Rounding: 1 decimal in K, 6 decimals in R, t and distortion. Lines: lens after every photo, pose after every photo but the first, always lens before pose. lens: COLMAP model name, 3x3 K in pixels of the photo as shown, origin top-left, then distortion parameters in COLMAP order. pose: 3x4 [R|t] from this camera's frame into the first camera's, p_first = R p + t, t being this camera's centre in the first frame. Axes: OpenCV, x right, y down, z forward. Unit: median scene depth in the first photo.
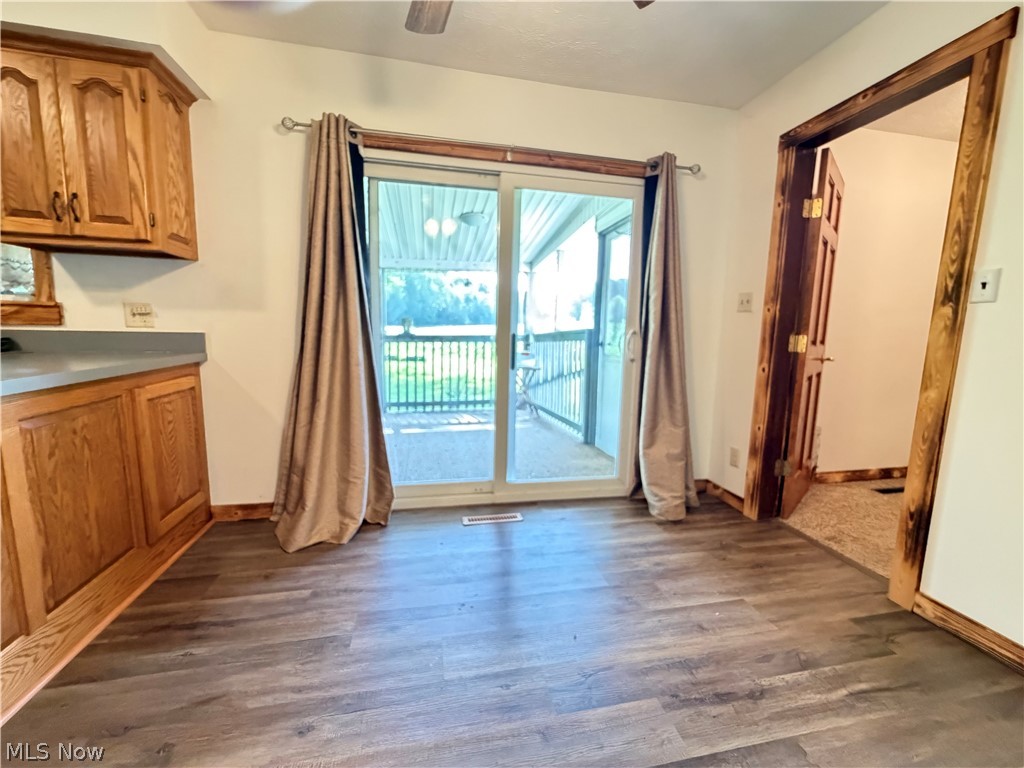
lens RADIAL K [[410.9, 0, 509.3], [0, 410.9, 383.6], [0, 0, 1]] dist [0.000790, -0.000006]
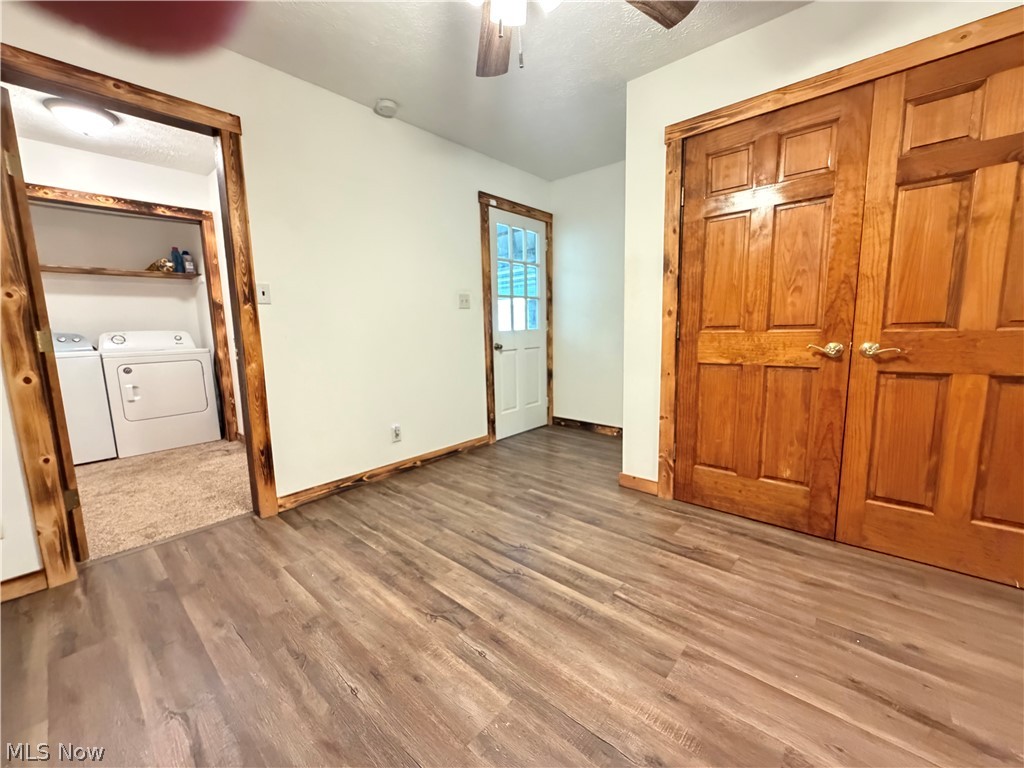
lens RADIAL K [[410.9, 0, 509.3], [0, 410.9, 383.6], [0, 0, 1]] dist [0.000790, -0.000006]
pose [[-0.598218, -0.117655, 0.792649, -0.605589], [0.114162, 0.966560, 0.229628, -0.132614], [-0.793160, 0.227858, -0.564781, 1.032229]]
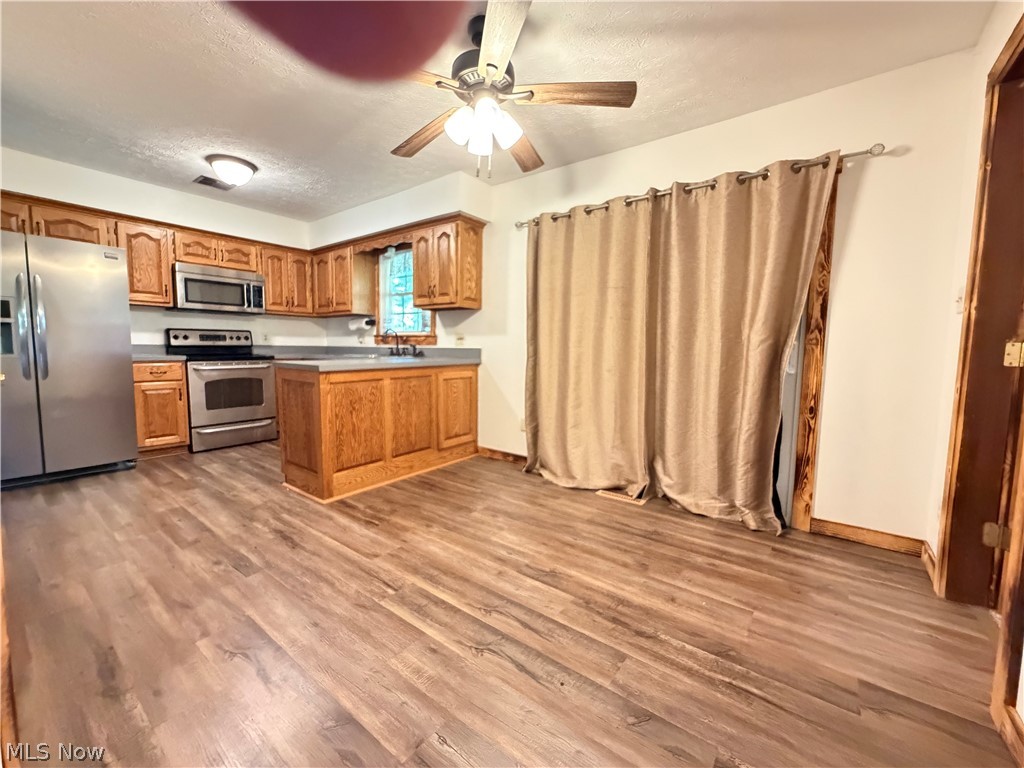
lens RADIAL K [[410.9, 0, 509.3], [0, 410.9, 383.6], [0, 0, 1]] dist [0.000790, -0.000006]
pose [[0.655818, 0.052863, -0.753066, 0.893931], [-0.098091, 0.995056, -0.015574, 0.061099], [0.748519, 0.084083, 0.657760, -0.109152]]
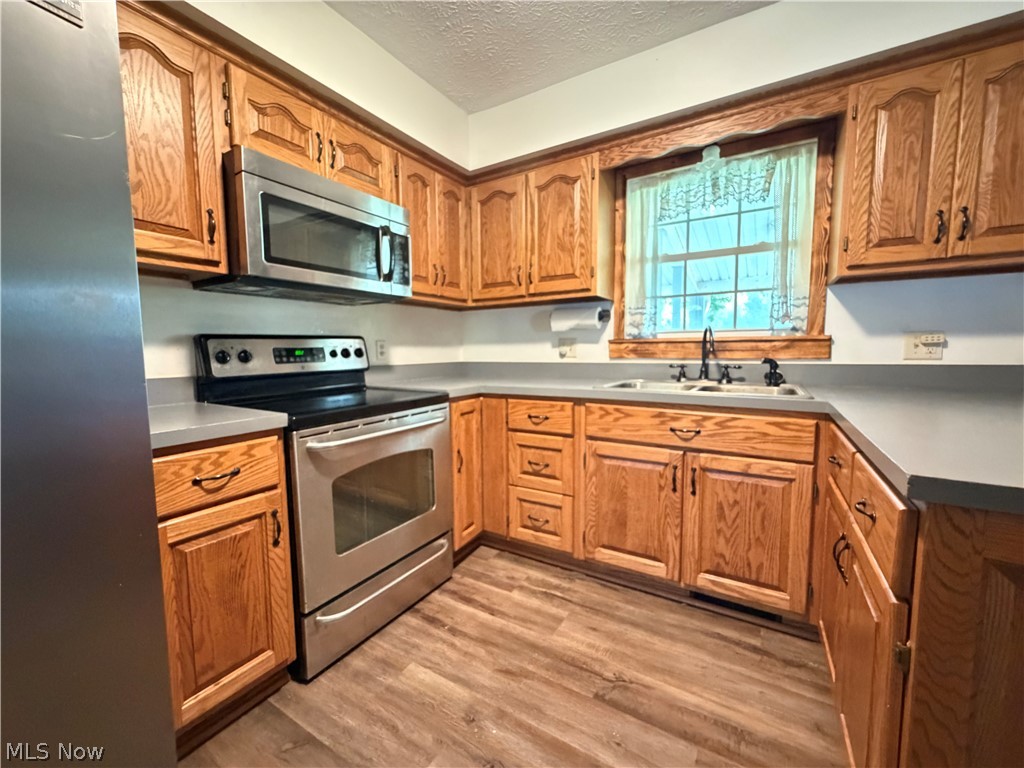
lens RADIAL K [[410.9, 0, 509.3], [0, 410.9, 383.6], [0, 0, 1]] dist [0.000790, -0.000006]
pose [[0.730292, 0.027446, -0.682584, -1.147224], [-0.063066, 0.997634, -0.027360, -0.012249], [0.680218, 0.063028, 0.730295, -0.247213]]
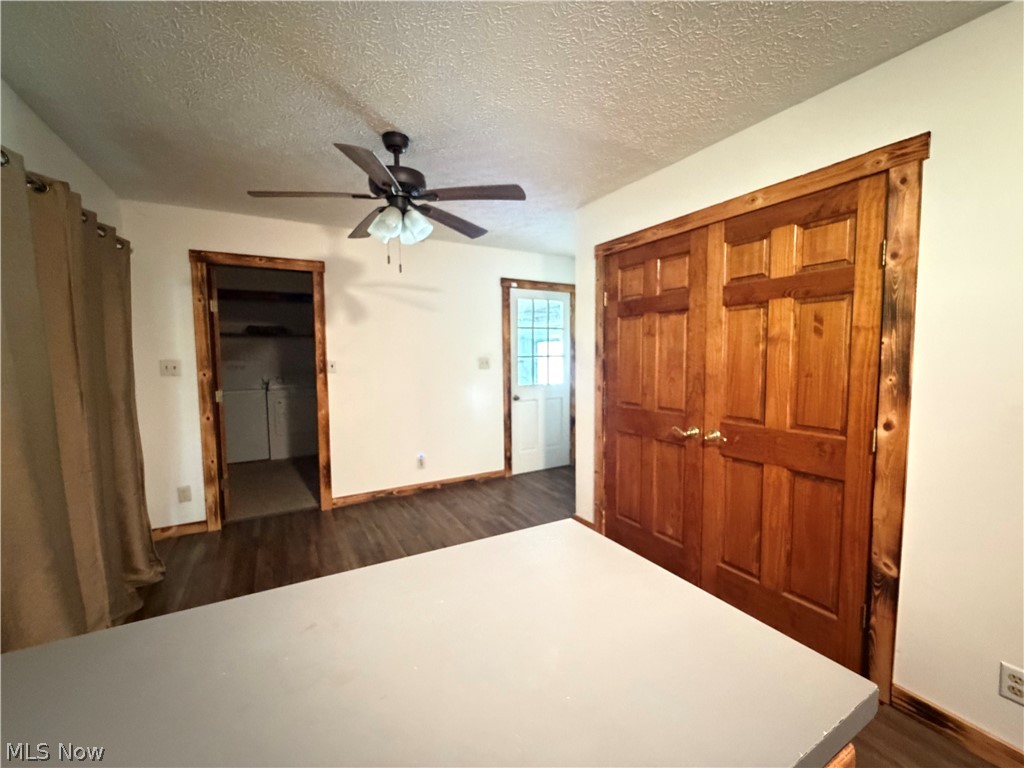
lens RADIAL K [[412.4, 0, 509.4], [0, 412.4, 383.4], [0, 0, 1]] dist [0.000097, 0.000222]
pose [[-0.311879, -0.088027, 0.946035, -1.330848], [0.124811, 0.983275, 0.132638, -0.281424], [-0.941888, 0.159443, -0.295676, 0.625452]]
